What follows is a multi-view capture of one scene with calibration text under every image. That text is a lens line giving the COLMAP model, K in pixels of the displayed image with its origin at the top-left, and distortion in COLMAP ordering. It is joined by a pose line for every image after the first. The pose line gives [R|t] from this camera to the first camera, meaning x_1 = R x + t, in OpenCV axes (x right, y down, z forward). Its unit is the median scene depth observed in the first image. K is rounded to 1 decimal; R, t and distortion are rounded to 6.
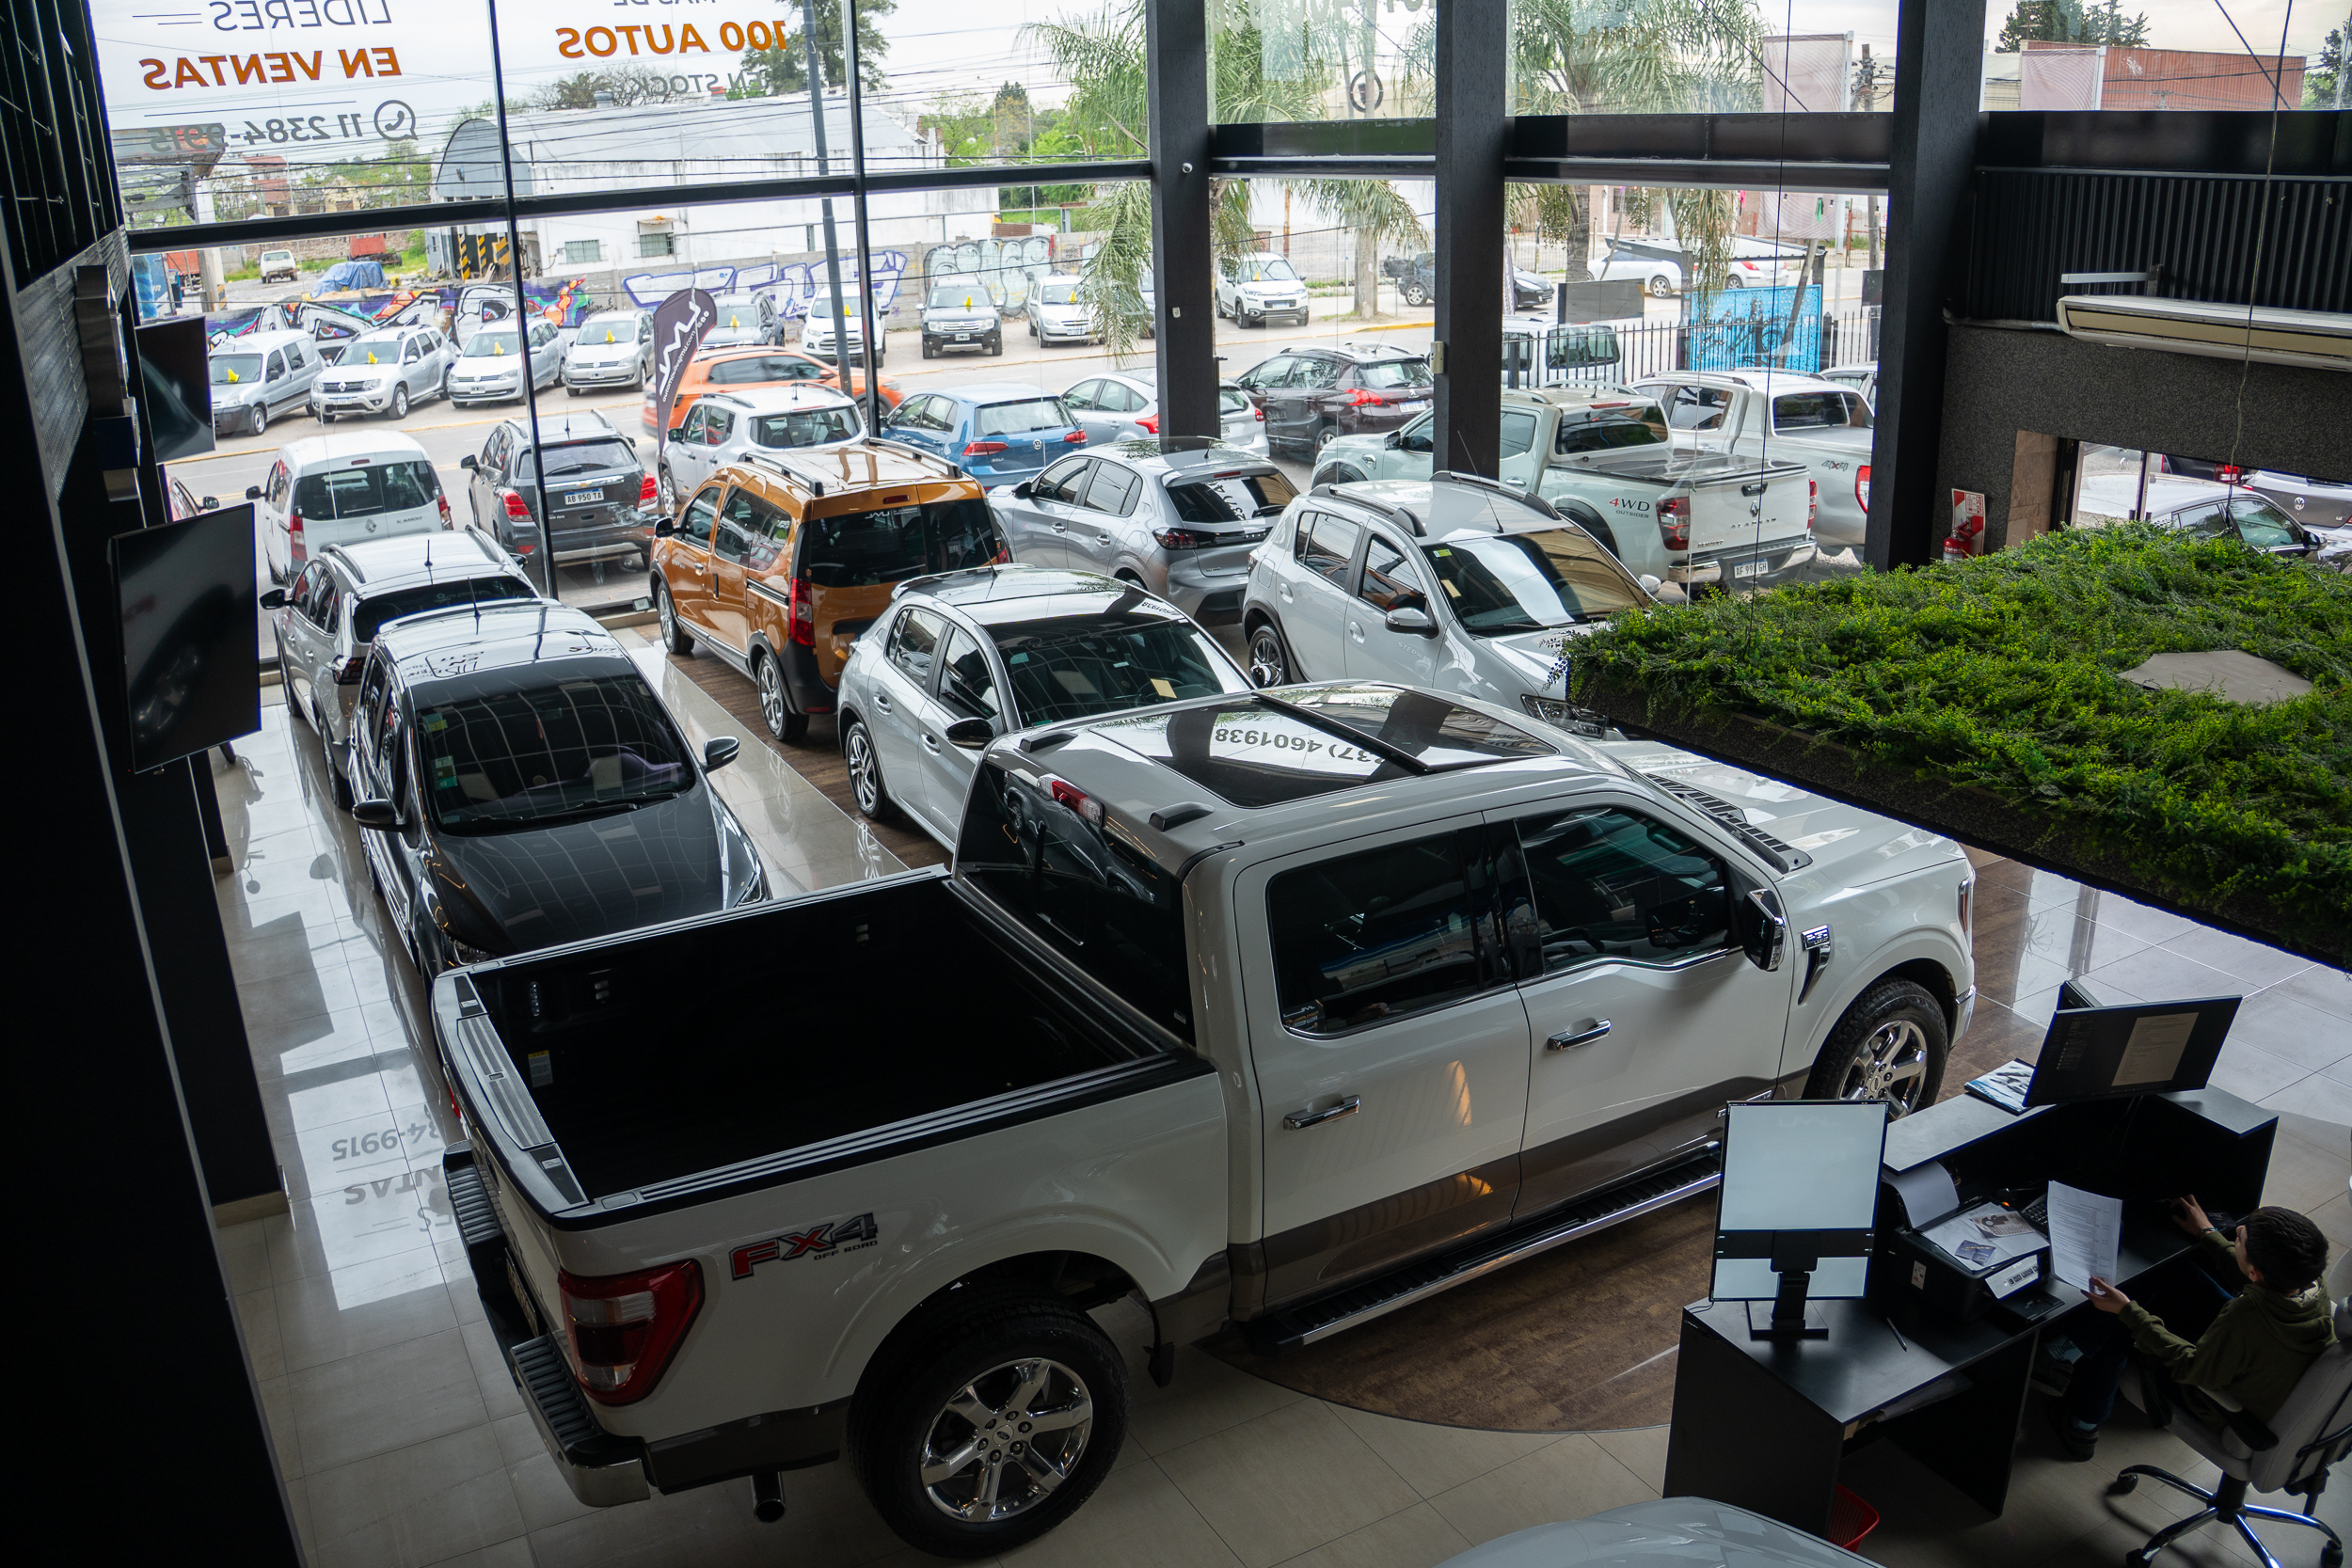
lens RADIAL K [[1832.0, 0, 1176.0], [0, 1832.0, 784.0], [0, 0, 1]] dist [-0.209014, 0.117681]
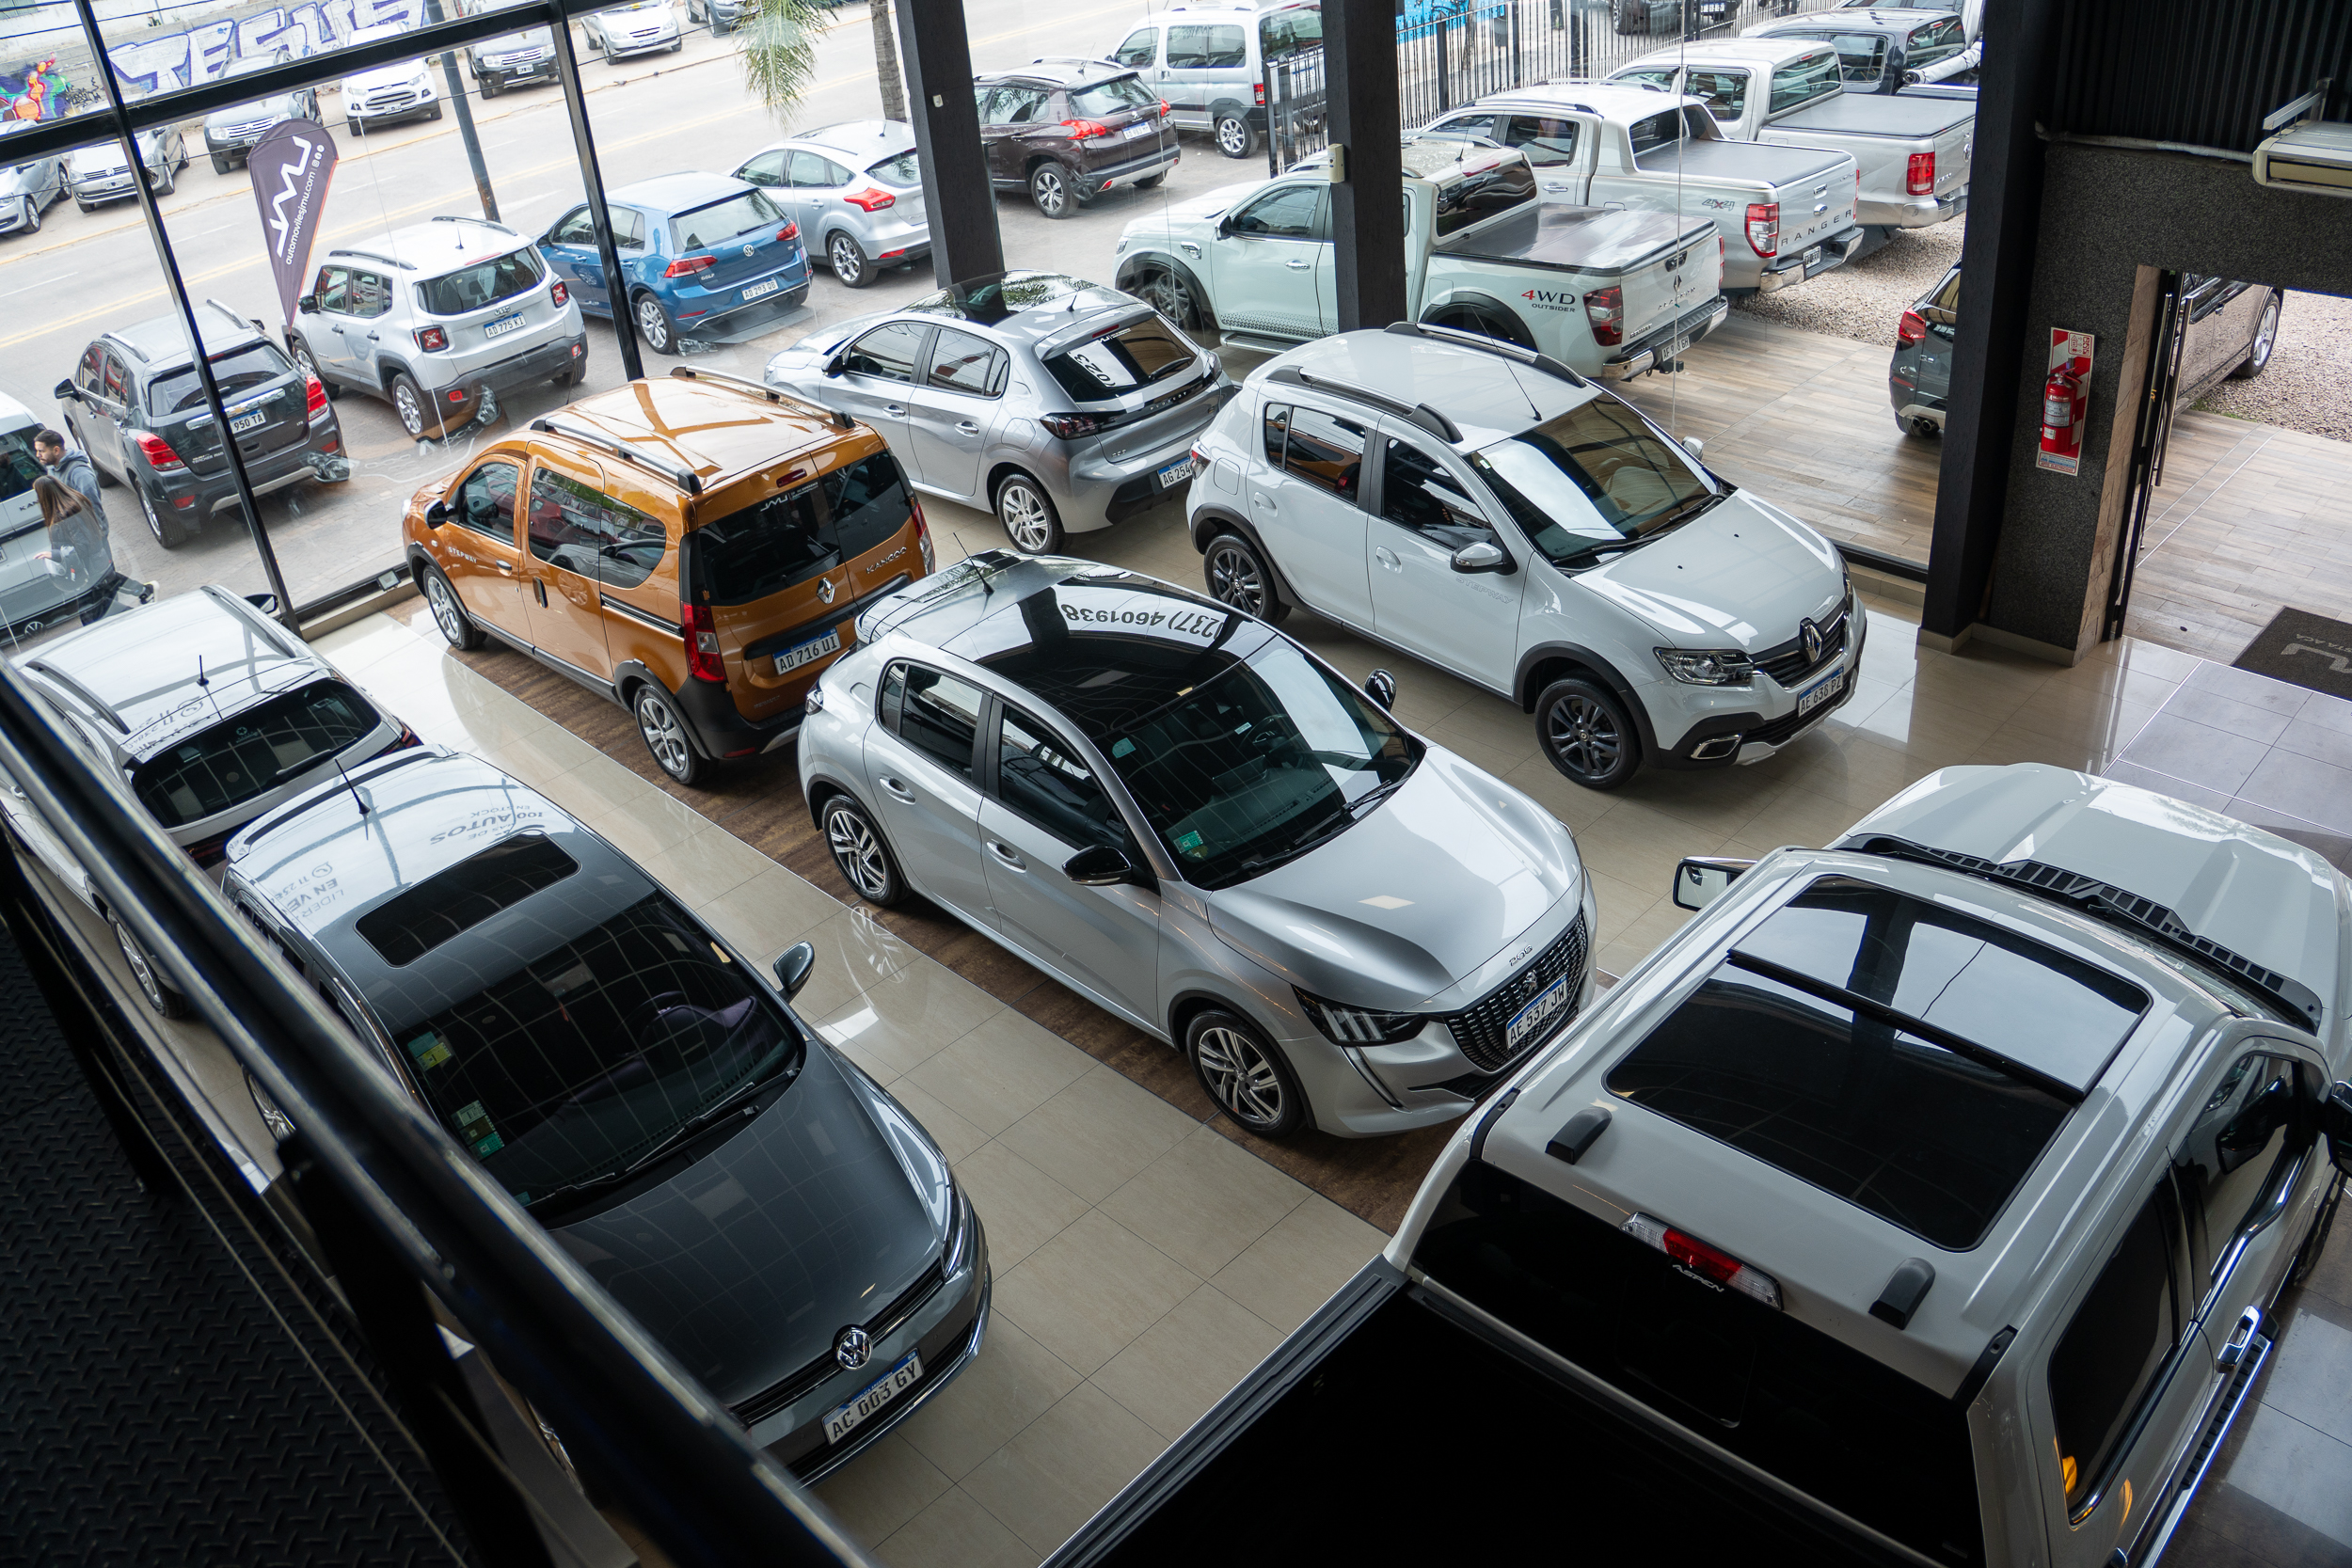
lens RADIAL K [[1832.0, 0, 1176.0], [0, 1832.0, 784.0], [0, 0, 1]] dist [-0.209014, 0.117681]
pose [[0.960659, -0.197934, 0.194824, -0.147560], [0.154085, 0.963466, 0.219070, -0.149444], [-0.231068, -0.180432, 0.956061, 0.159636]]
